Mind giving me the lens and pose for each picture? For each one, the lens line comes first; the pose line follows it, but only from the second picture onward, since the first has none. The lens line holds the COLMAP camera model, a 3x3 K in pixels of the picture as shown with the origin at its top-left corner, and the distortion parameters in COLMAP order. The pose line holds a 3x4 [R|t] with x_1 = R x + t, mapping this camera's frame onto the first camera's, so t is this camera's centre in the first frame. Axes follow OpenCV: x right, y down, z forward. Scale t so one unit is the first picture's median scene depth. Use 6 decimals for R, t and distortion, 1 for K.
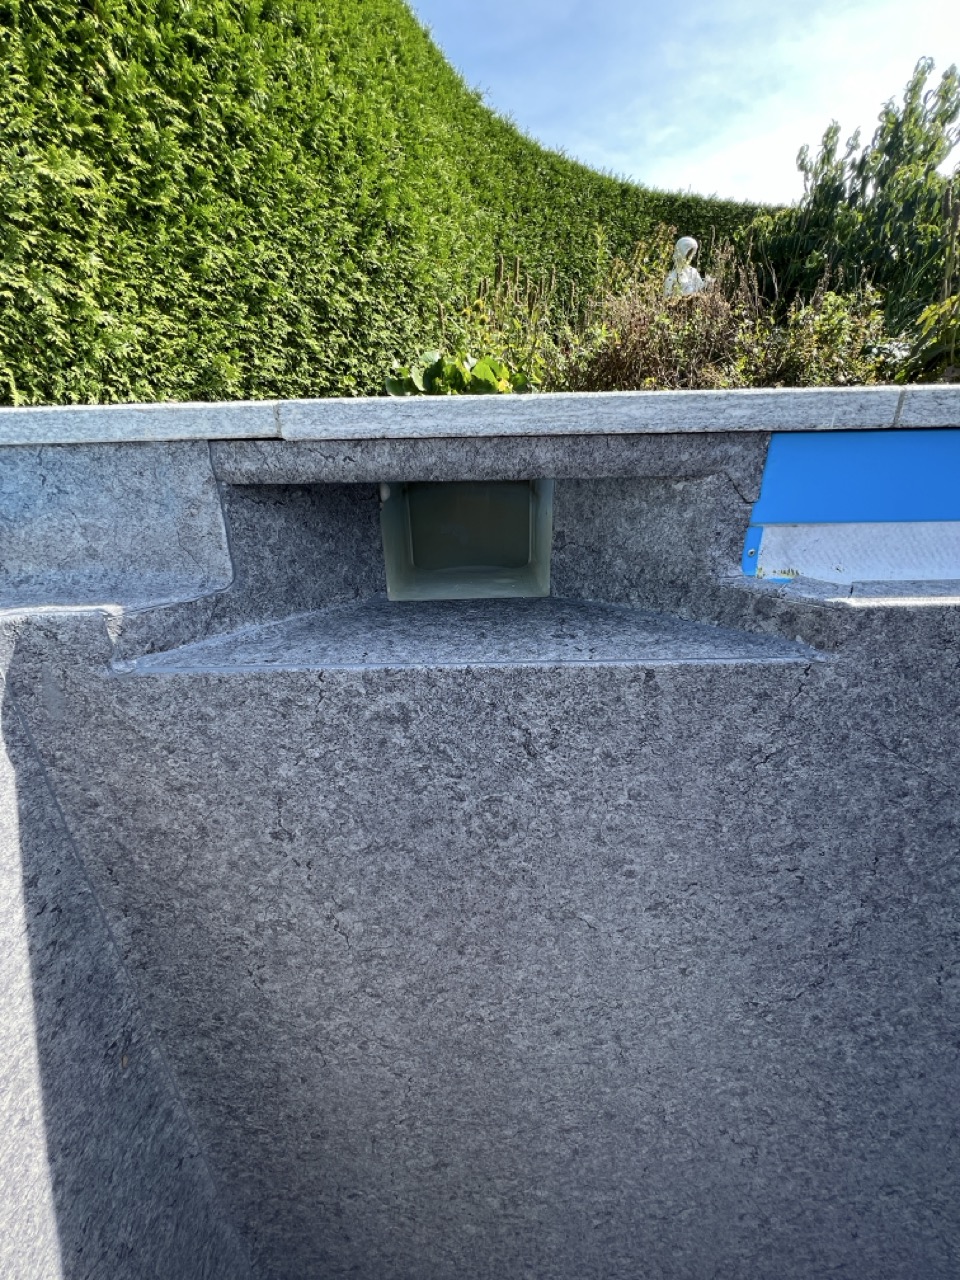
lens RADIAL K [[515.5, 0, 483.8], [0, 515.5, 634.1], [0, 0, 1]] dist [-0.004714, 0.000476]
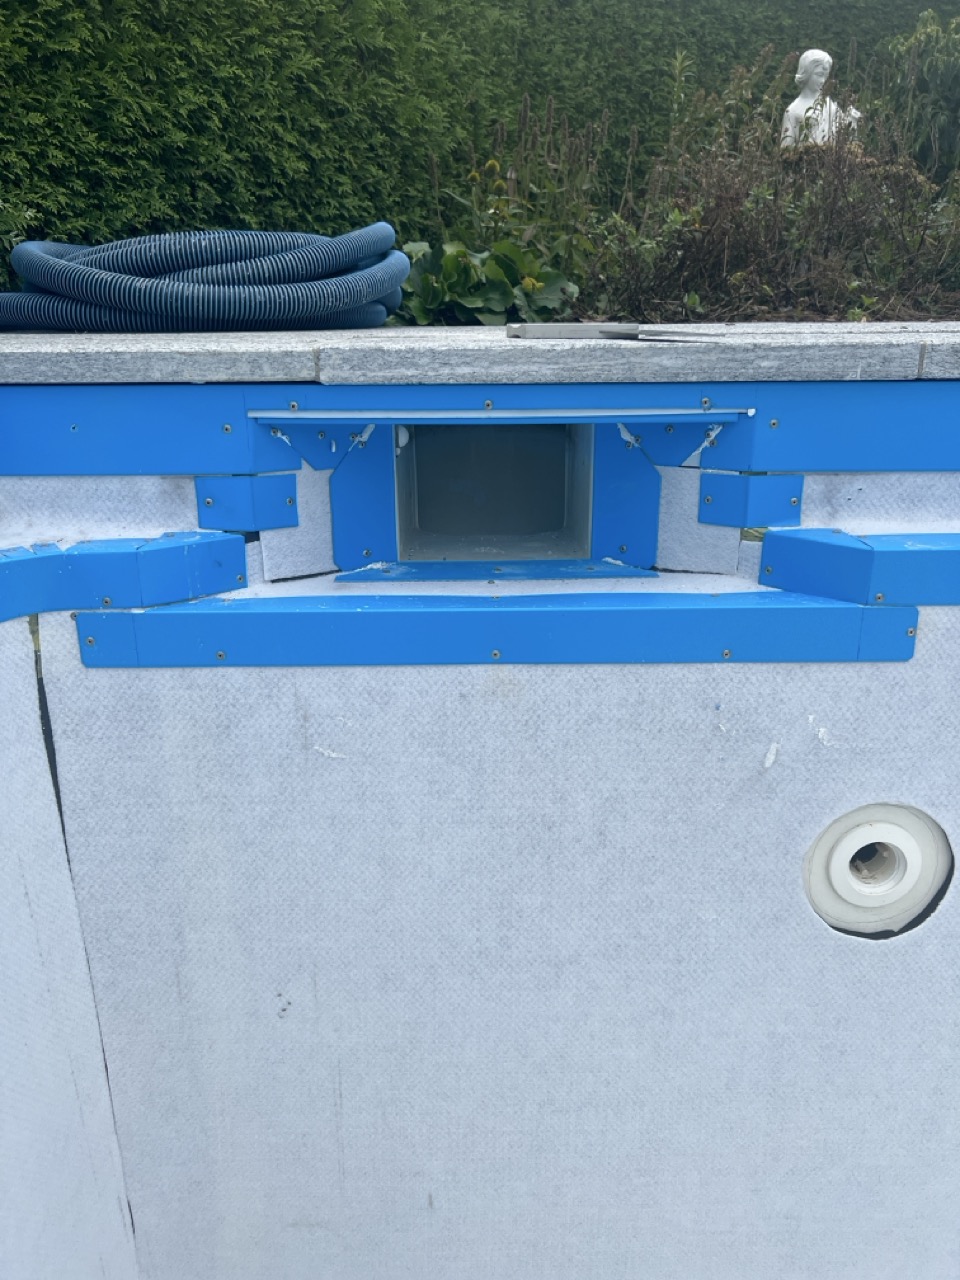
lens RADIAL K [[965.0, 0, 501.2], [0, 965.0, 625.7], [0, 0, 1]] dist [0.046204, -0.058425]
pose [[0.999816, 0.008525, 0.017194, -0.047620], [-0.007139, 0.996836, -0.079162, 0.183463], [-0.017814, 0.079024, 0.996714, -0.650311]]
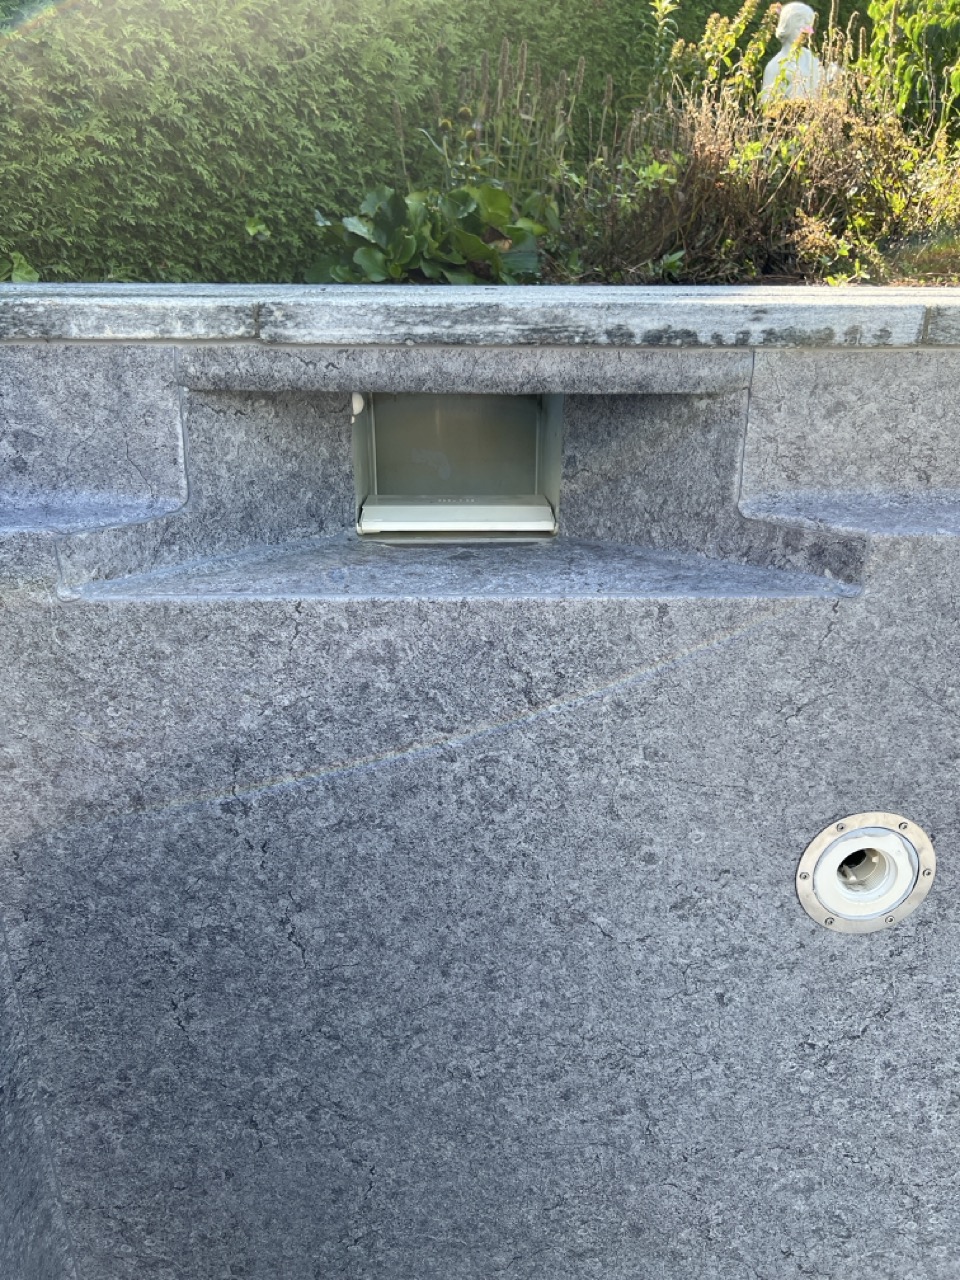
lens RADIAL K [[965.0, 0, 502.8], [0, 965.0, 627.0], [0, 0, 1]] dist [0.046204, -0.058425]
pose [[0.998758, 0.011191, 0.048544, -0.032880], [-0.009030, 0.998968, -0.044516, 0.143254], [-0.048992, 0.044022, 0.997829, -0.521885]]
